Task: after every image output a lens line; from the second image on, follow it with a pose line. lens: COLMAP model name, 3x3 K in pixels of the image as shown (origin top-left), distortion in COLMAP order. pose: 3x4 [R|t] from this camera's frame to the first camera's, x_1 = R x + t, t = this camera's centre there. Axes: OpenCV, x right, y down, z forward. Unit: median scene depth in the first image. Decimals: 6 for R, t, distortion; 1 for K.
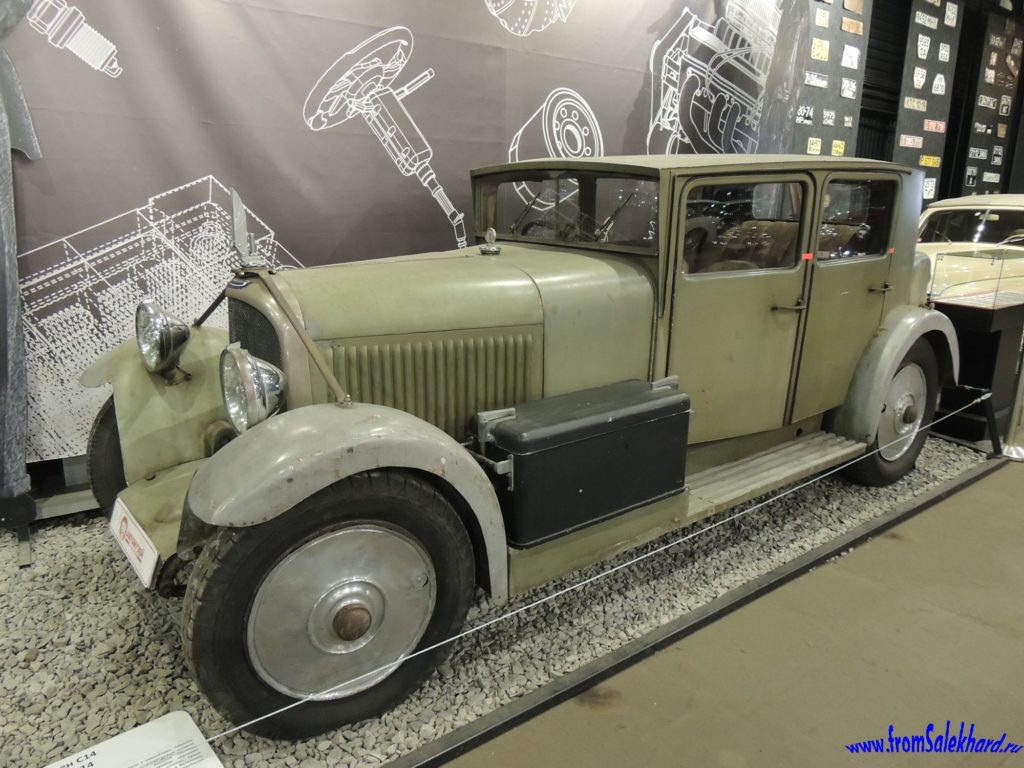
lens RADIAL K [[750.8, 0, 510.7], [0, 750.8, 389.1], [0, 0, 1]] dist [-0.022650, 0.003942]
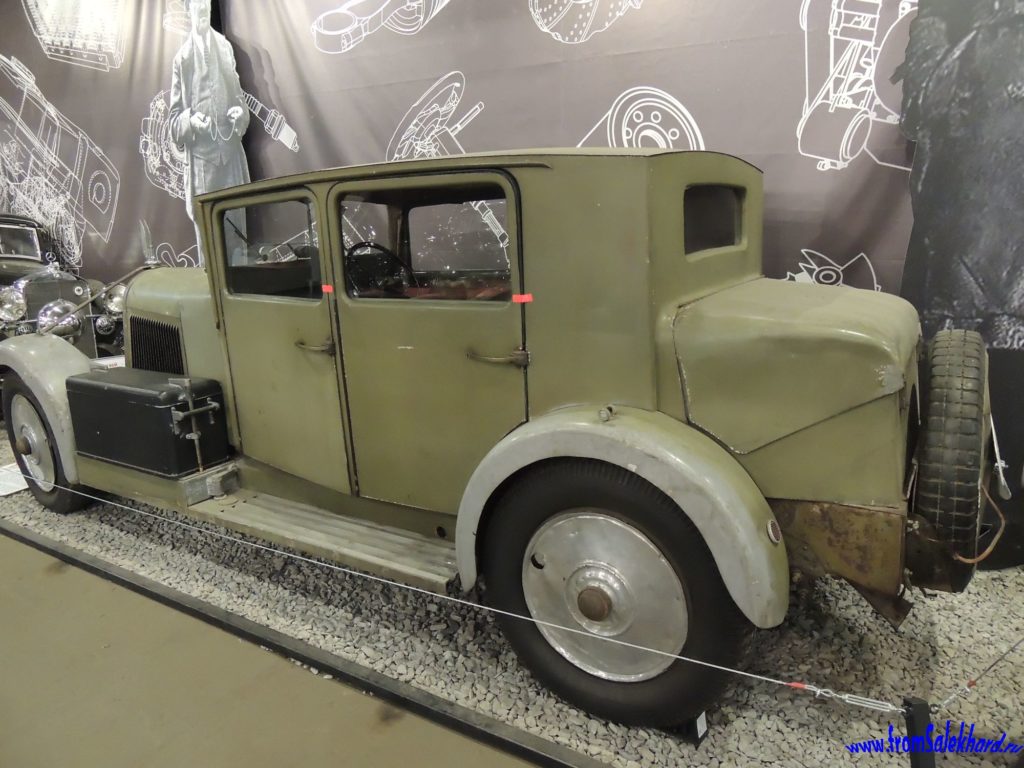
lens RADIAL K [[709.8, 0, 509.8], [0, 709.8, 387.0], [0, 0, 1]] dist [-0.021862, 0.001838]
pose [[0.361453, 0.200108, -0.910664, 0.954158], [-0.216096, 0.968083, 0.126954, -0.172245], [0.907003, 0.150903, 0.393159, 0.716574]]
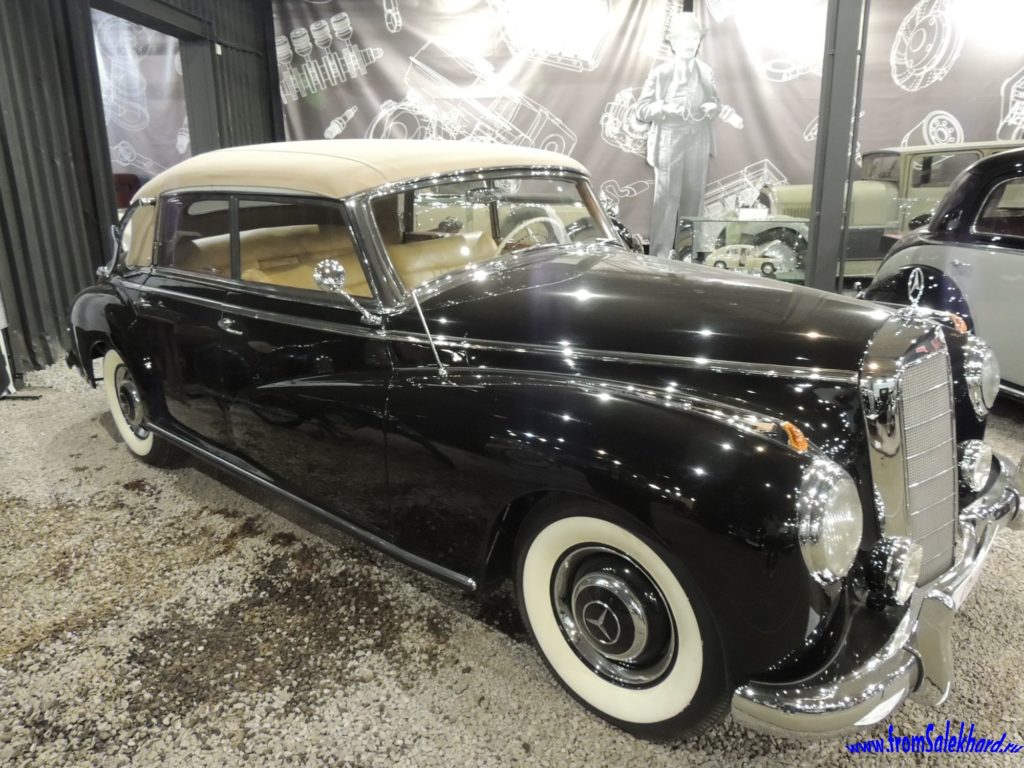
lens RADIAL K [[750.8, 0, 514.8], [0, 750.8, 382.4], [0, 0, 1]] dist [-0.022650, 0.003942]
pose [[0.741167, 0.153592, -0.653514, 0.799361], [-0.139409, 0.987468, 0.073973, 0.434954], [0.656686, 0.036279, 0.753291, -1.590422]]
